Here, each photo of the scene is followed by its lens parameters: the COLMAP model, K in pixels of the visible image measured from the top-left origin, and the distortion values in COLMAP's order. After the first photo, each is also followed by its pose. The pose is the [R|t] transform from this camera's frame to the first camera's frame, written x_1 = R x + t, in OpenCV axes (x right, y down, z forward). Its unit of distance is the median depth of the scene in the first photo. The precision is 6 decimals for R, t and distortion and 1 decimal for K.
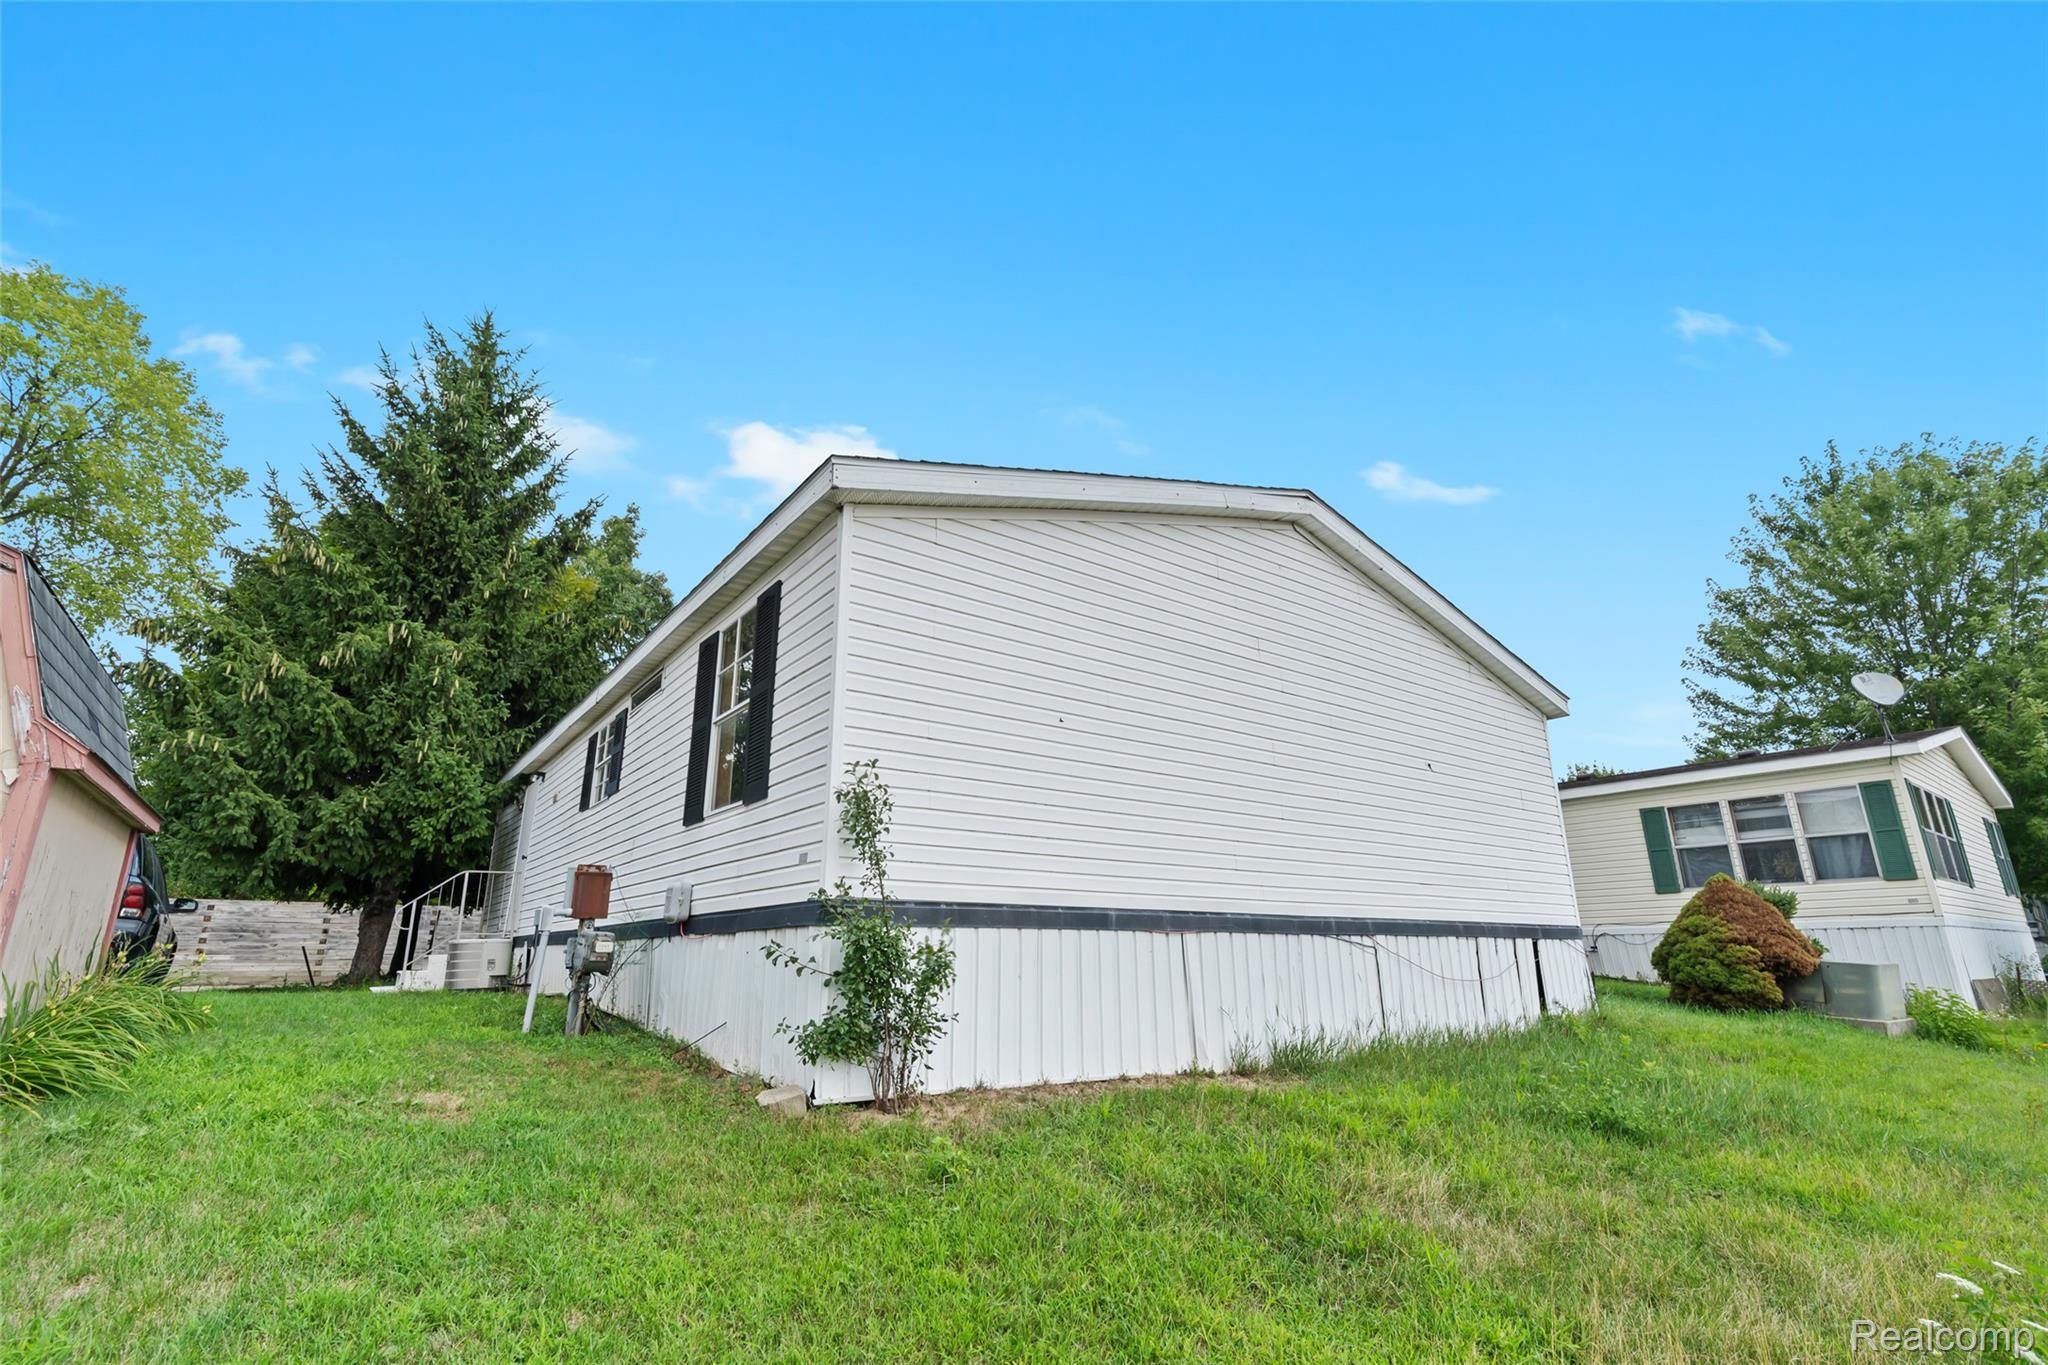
lens RADIAL K [[931.2, 0, 1016.4], [0, 931.2, 678.8], [0, 0, 1]] dist [-0.004699, -0.000650]
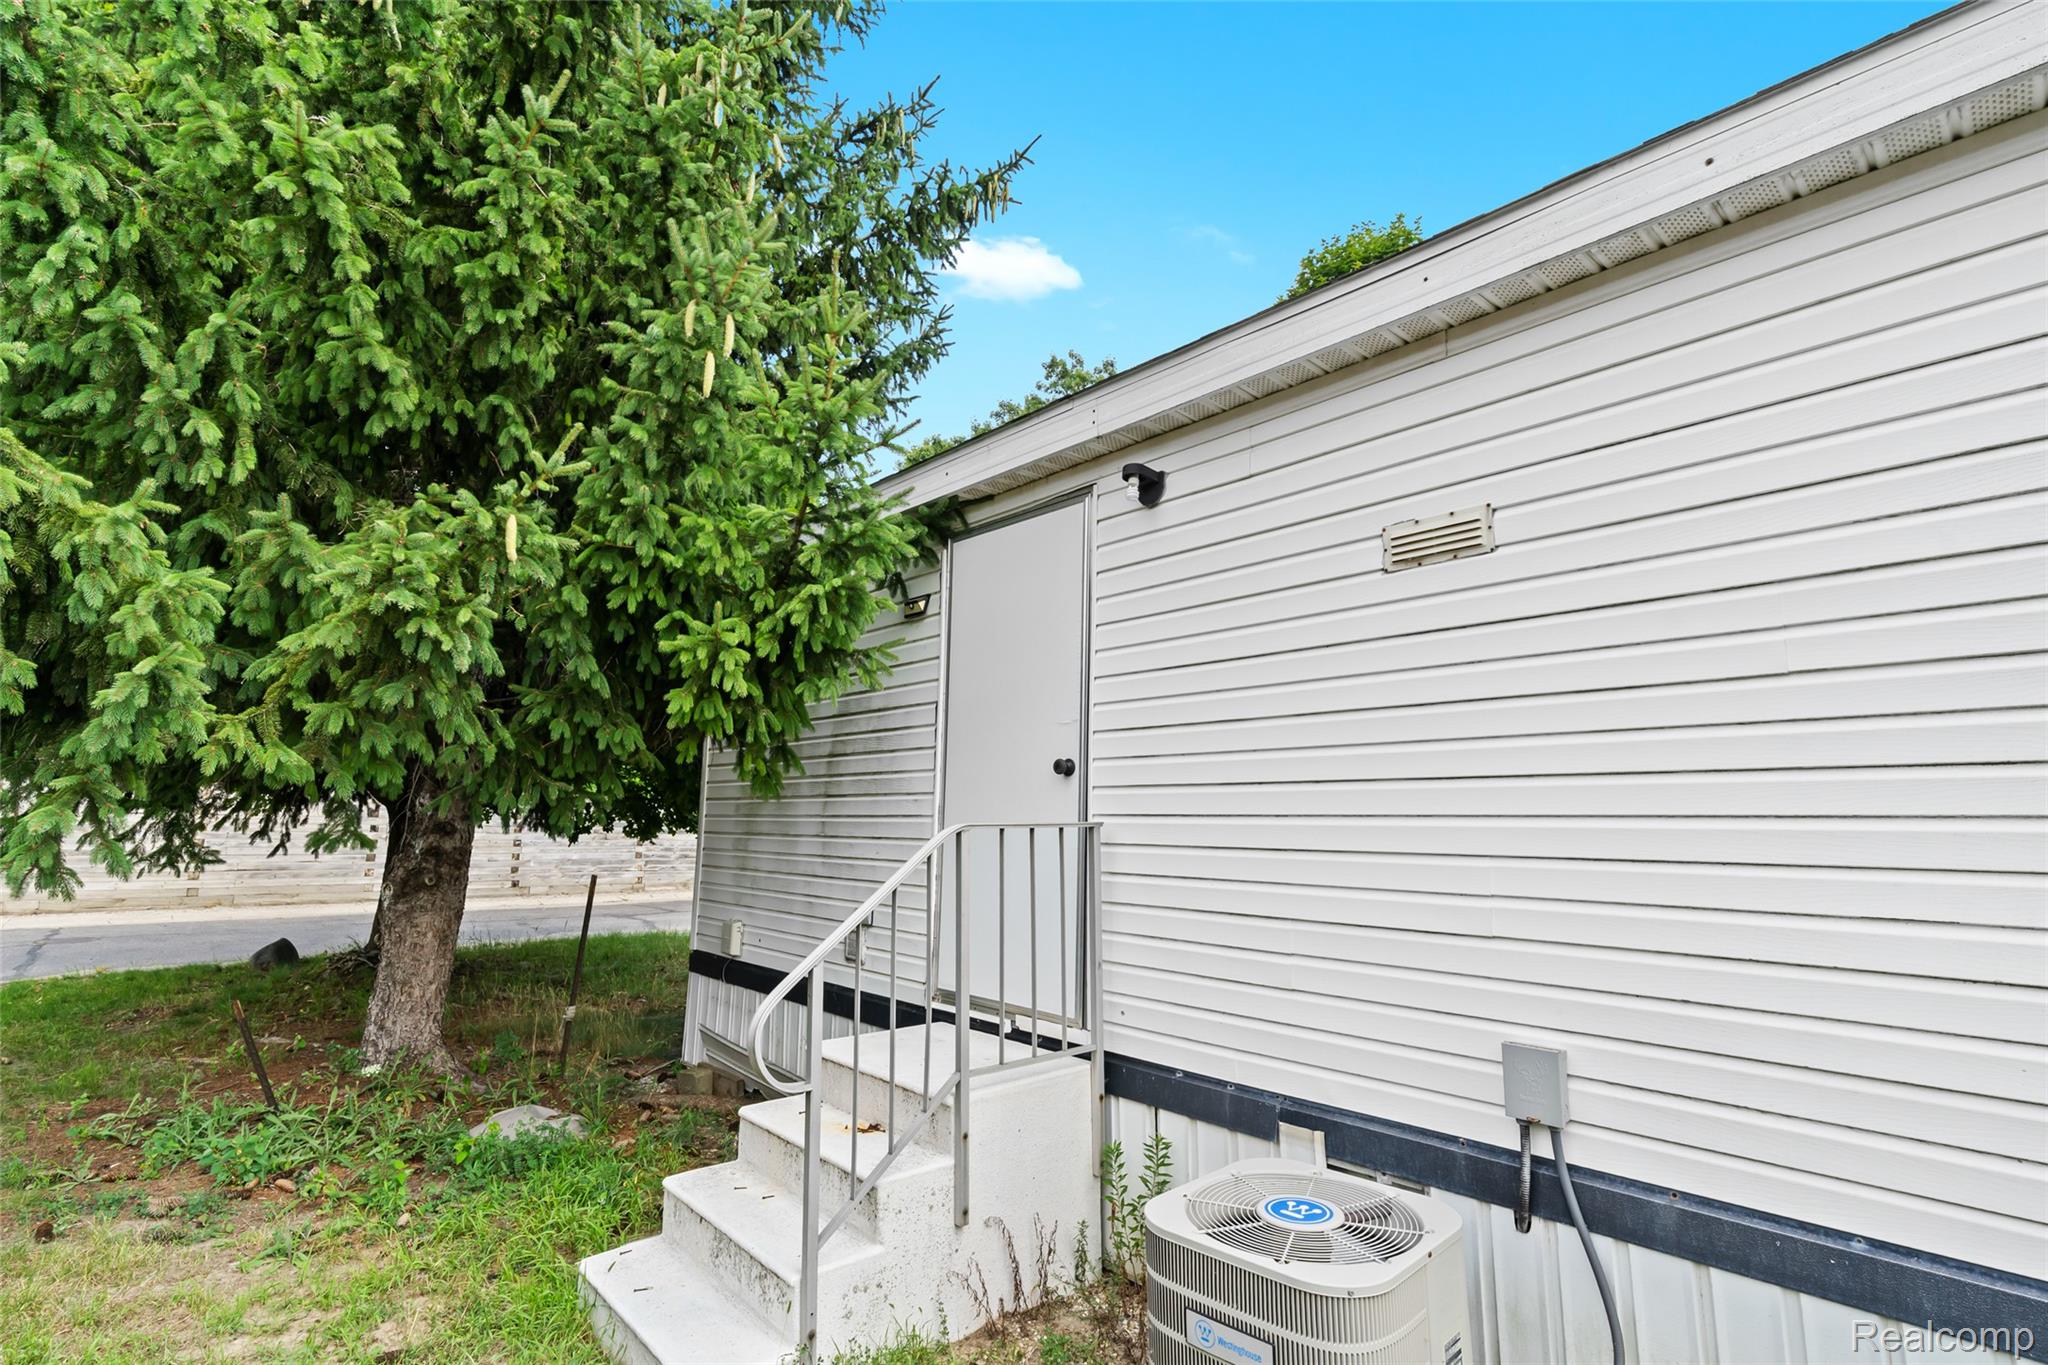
lens RADIAL K [[931.2, 0, 1016.4], [0, 931.2, 678.8], [0, 0, 1]] dist [-0.004699, -0.000650]
pose [[0.992196, 0.024364, 0.122281, -0.589042], [-0.041818, 0.988944, 0.142272, 0.127692], [-0.117463, -0.146276, 0.982245, 0.726433]]
